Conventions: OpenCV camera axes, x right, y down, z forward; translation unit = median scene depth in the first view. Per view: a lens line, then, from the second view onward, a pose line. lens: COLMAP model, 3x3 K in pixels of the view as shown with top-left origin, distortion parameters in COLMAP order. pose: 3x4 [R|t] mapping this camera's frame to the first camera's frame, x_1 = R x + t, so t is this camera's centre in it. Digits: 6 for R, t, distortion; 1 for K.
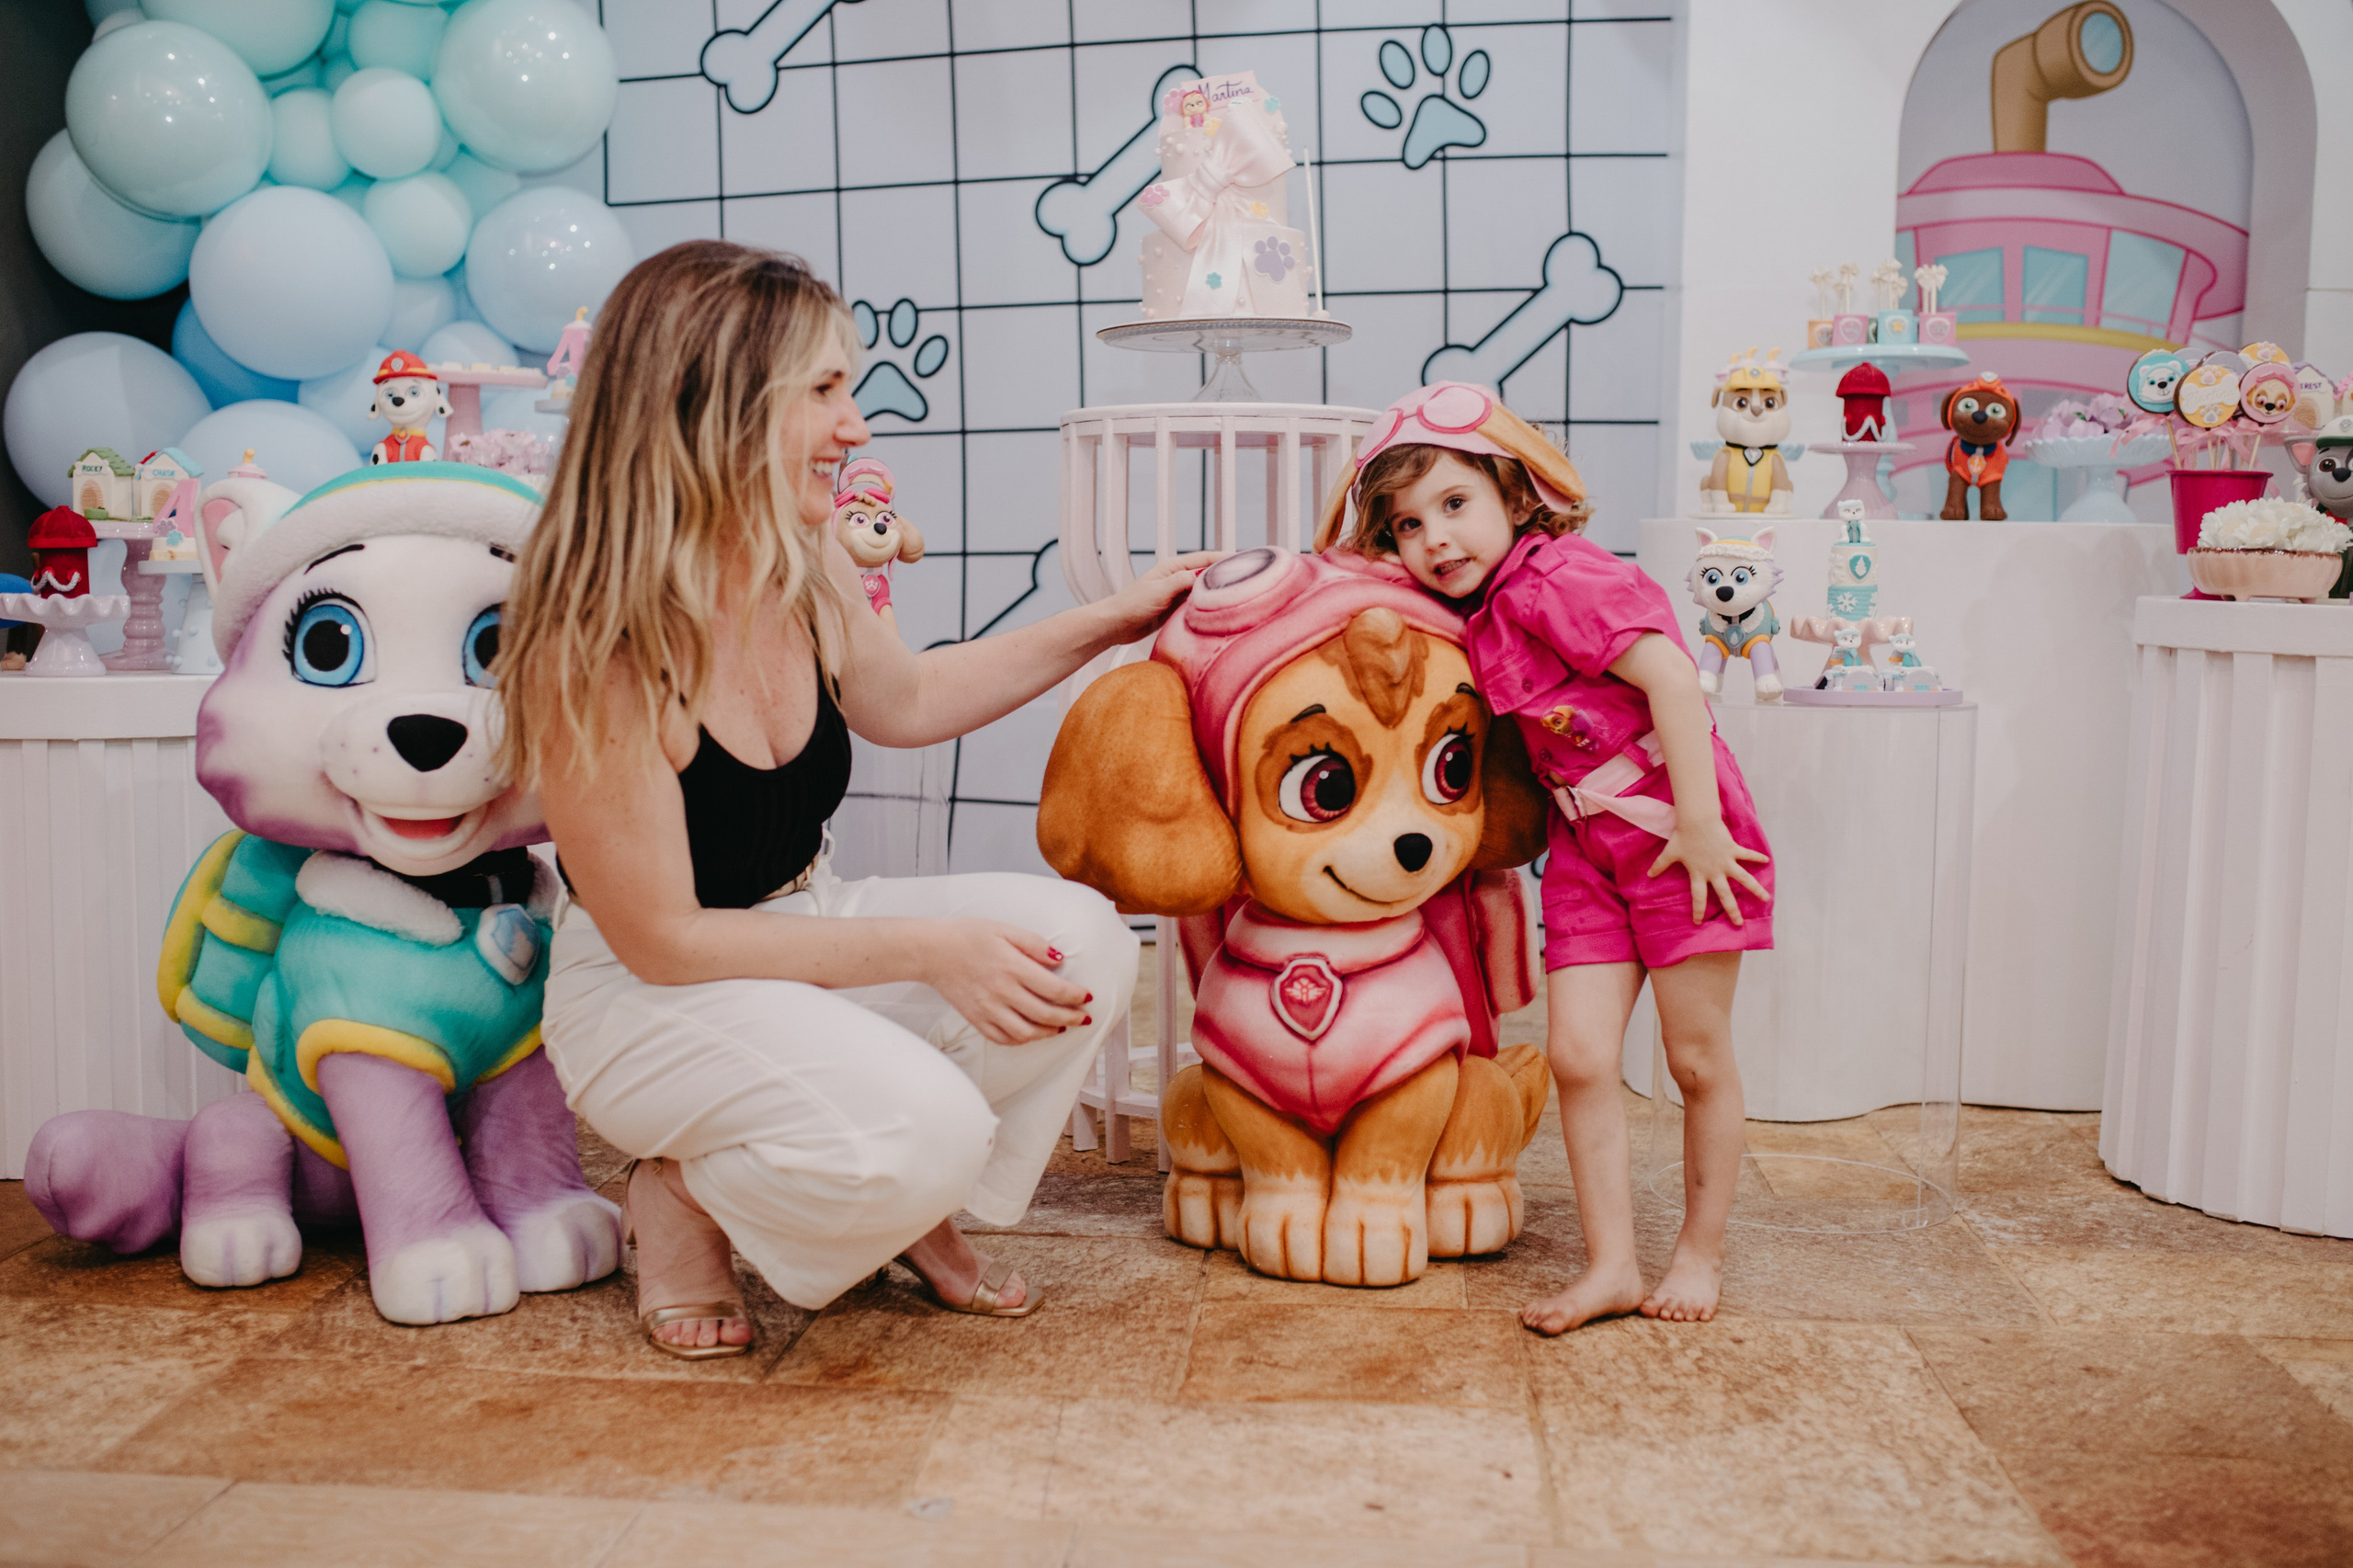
lens RADIAL K [[2355.2, 0, 1176.5], [0, 2355.2, 784.0], [0, 0, 1]] dist [-0.065931, 0.117679]
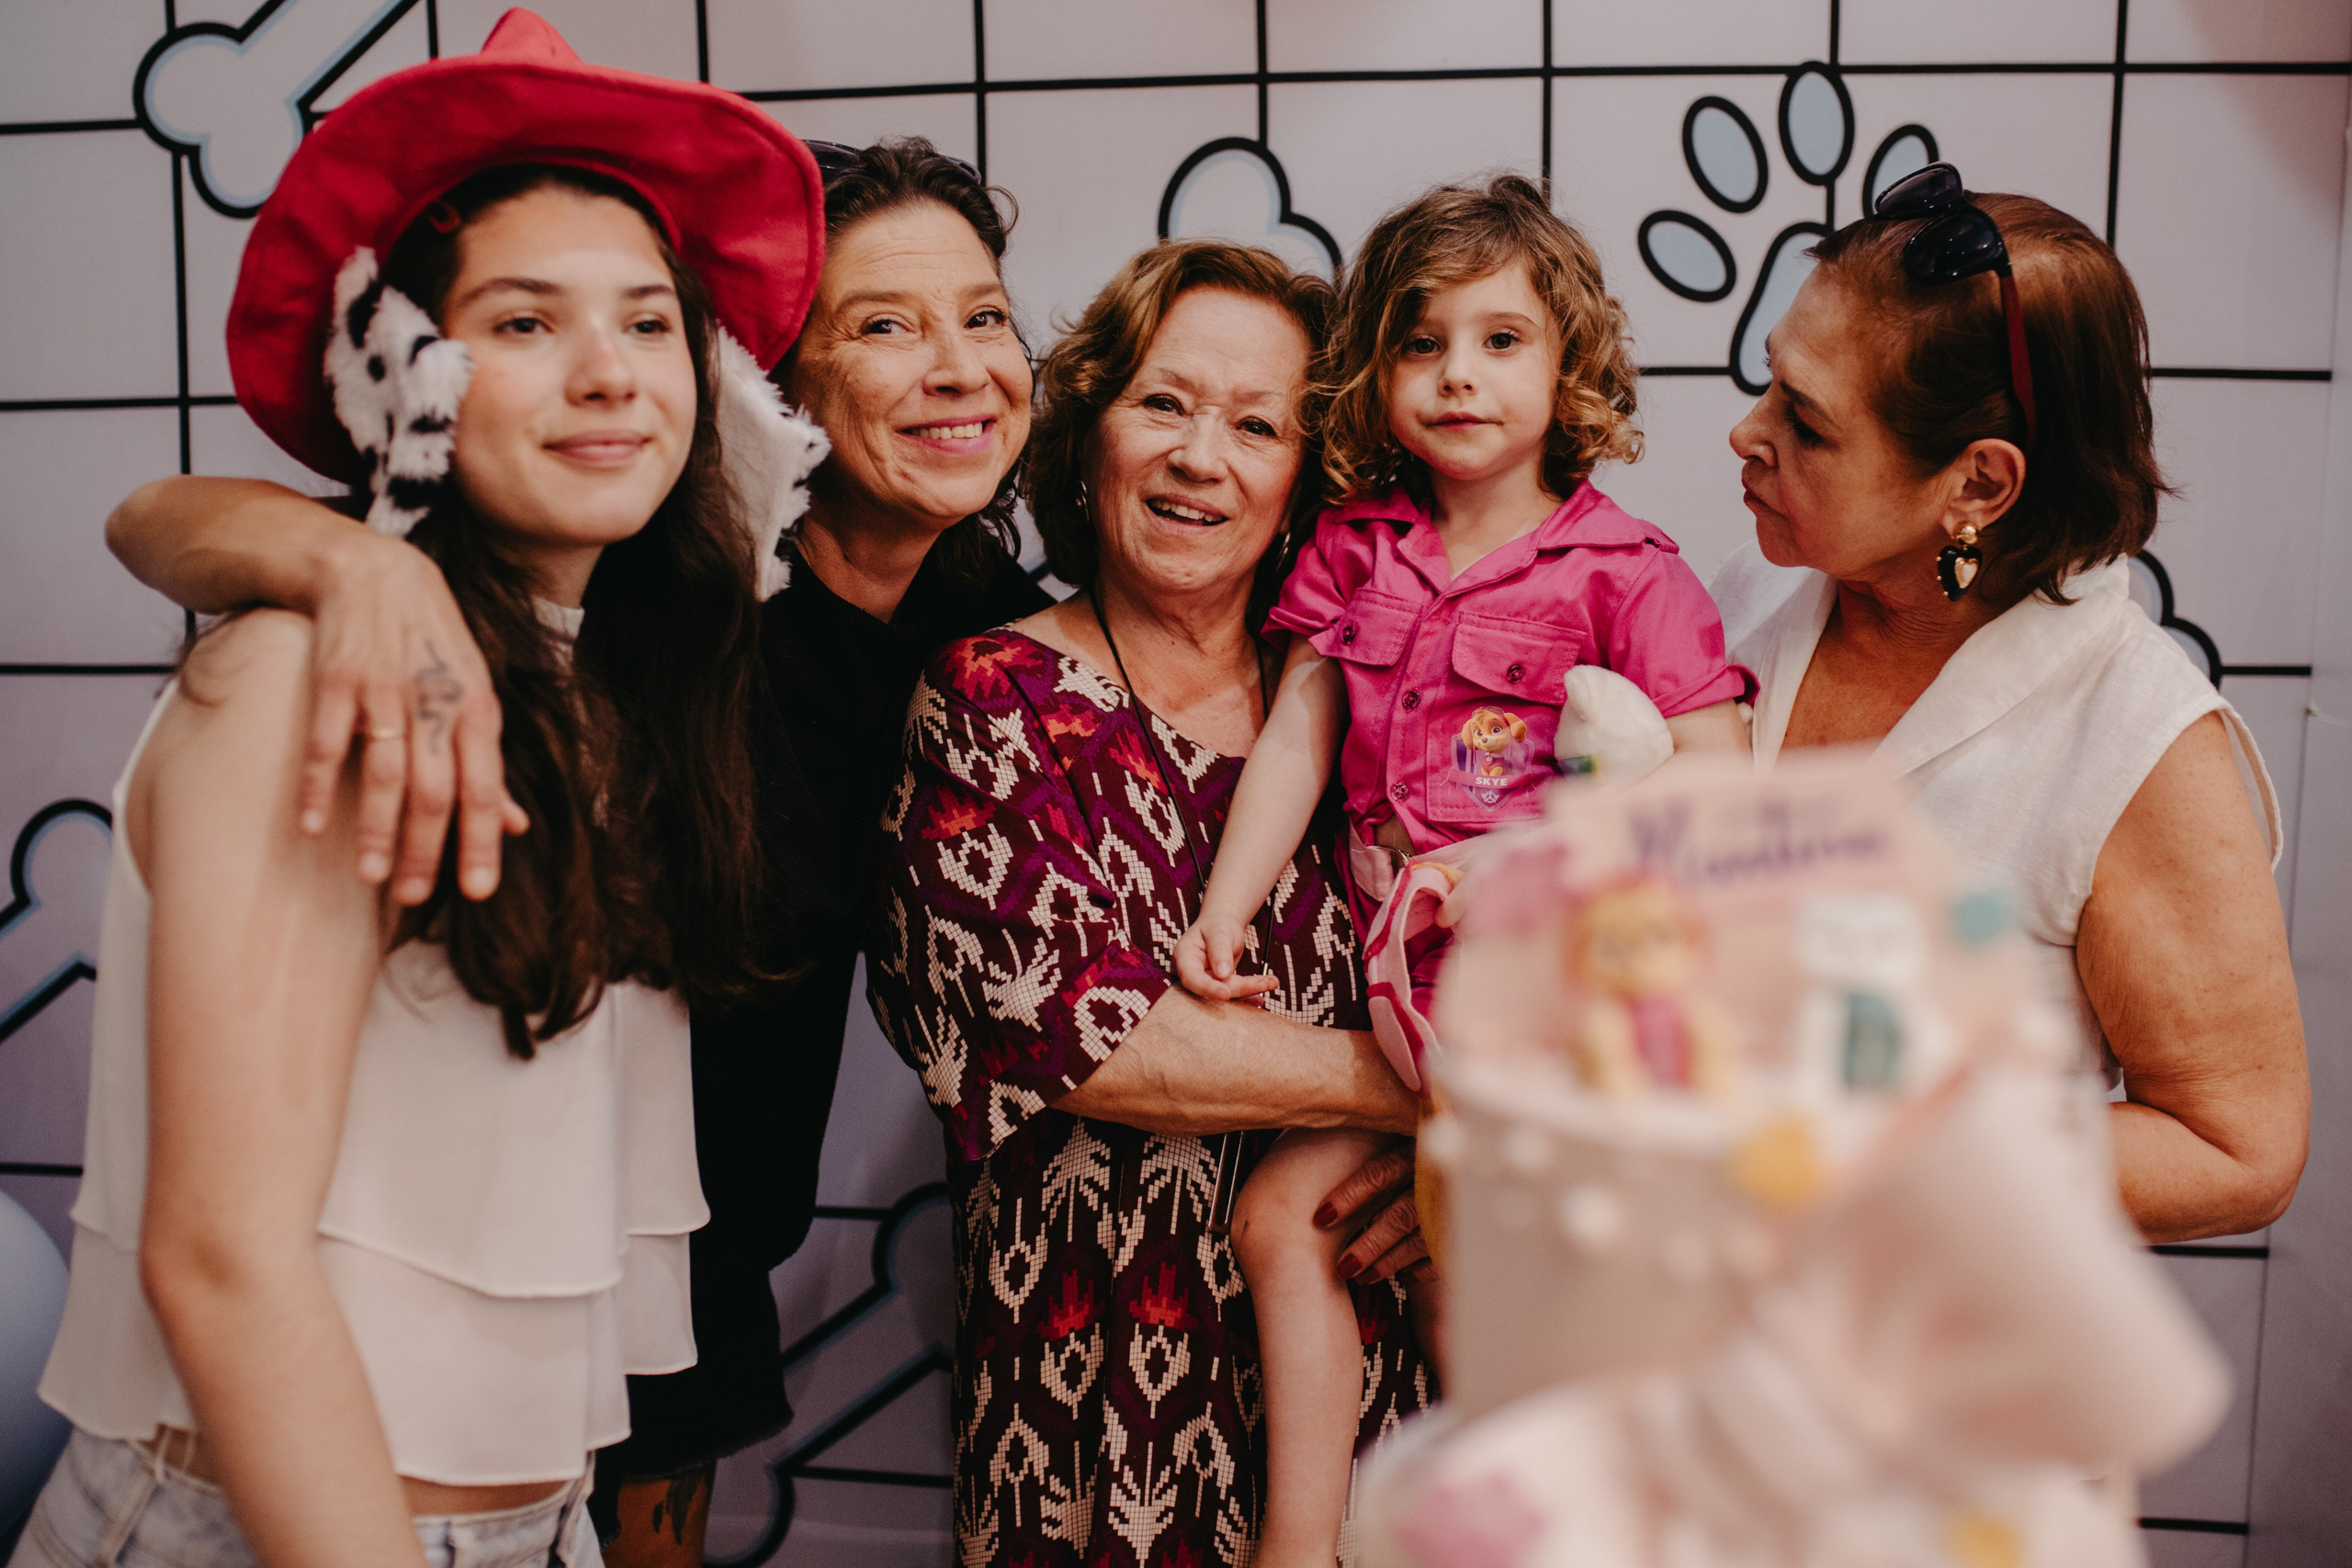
lens RADIAL K [[2613.6, 0, 1176.6], [0, 2613.6, 668.3], [0, 0, 1]] dist [-0.043609, 0.034000]
pose [[0.998754, 0.011385, 0.048588, -0.030935], [-0.011486, 0.999932, 0.001805, -0.211259], [-0.048564, -0.002361, 0.998817, 0.519609]]
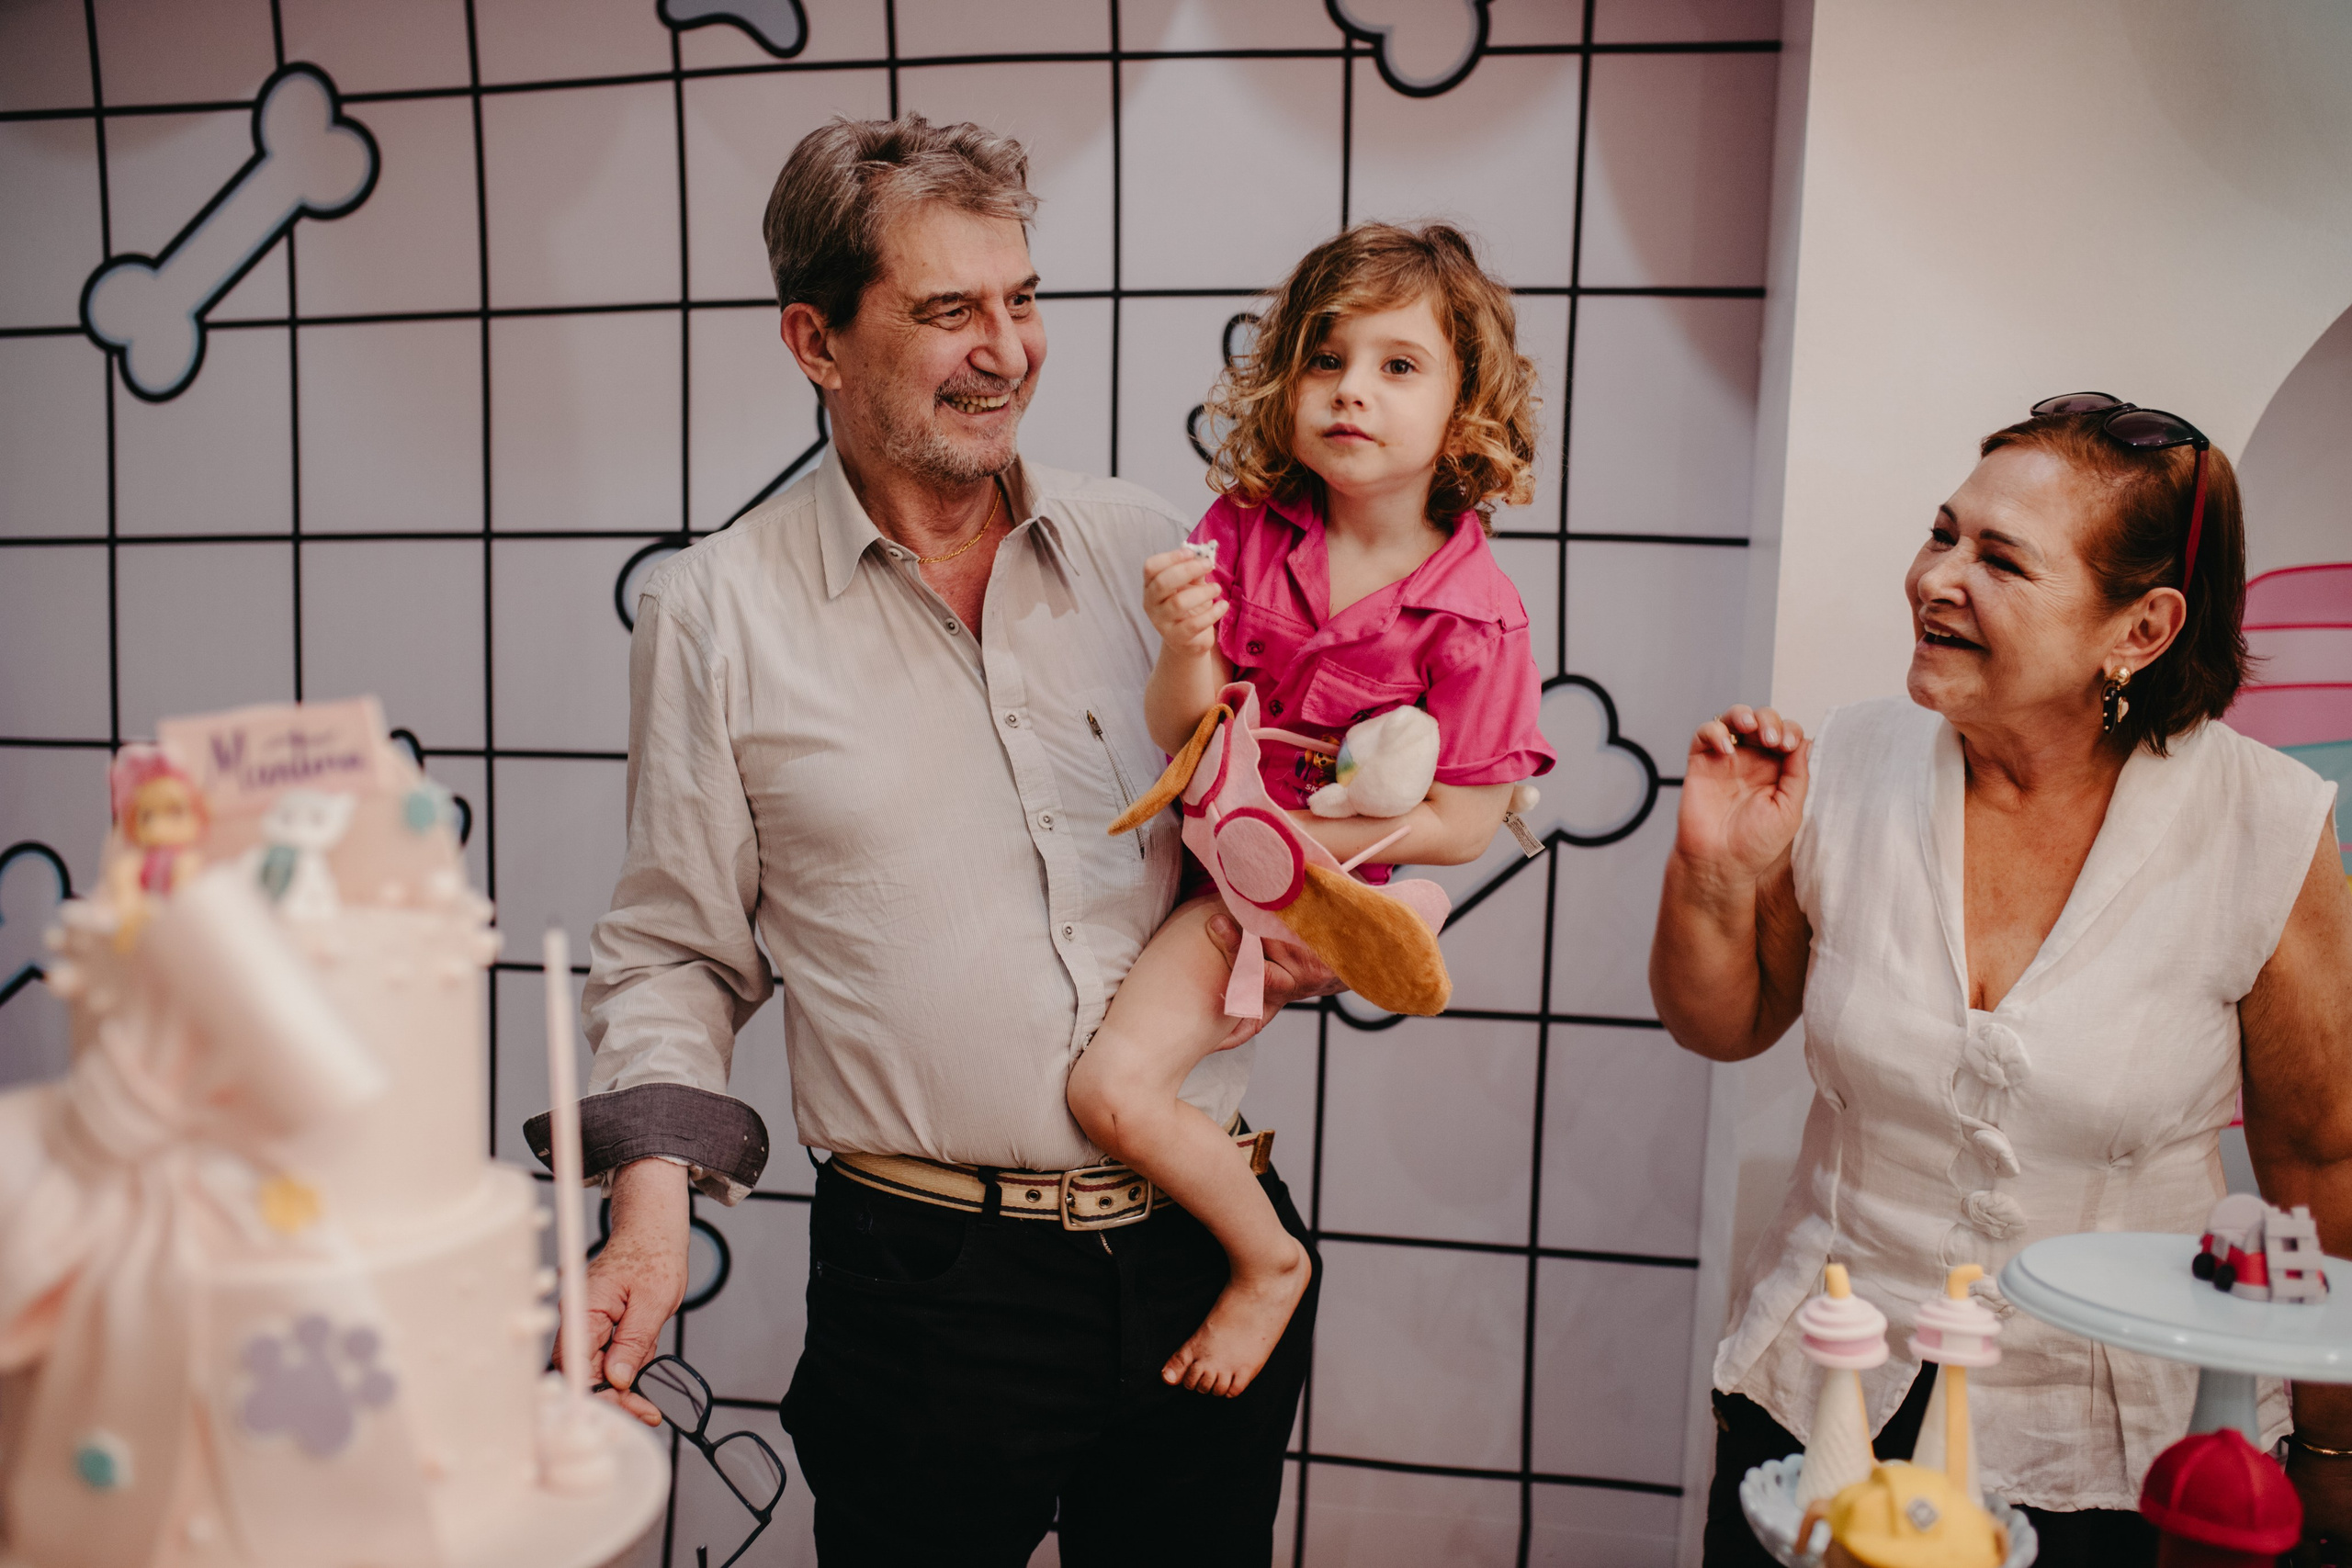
lens RADIAL K [[2277.6, 0, 1176.0], [0, 2277.6, 784.0], [0, 0, 1]] dist [-0.063593, 0.108384]
pose [[0.997883, 0.038636, -0.052309, 0.107394], [-0.039635, 0.999049, -0.018191, -0.197758], [0.051556, 0.020226, 0.998465, 0.470438]]
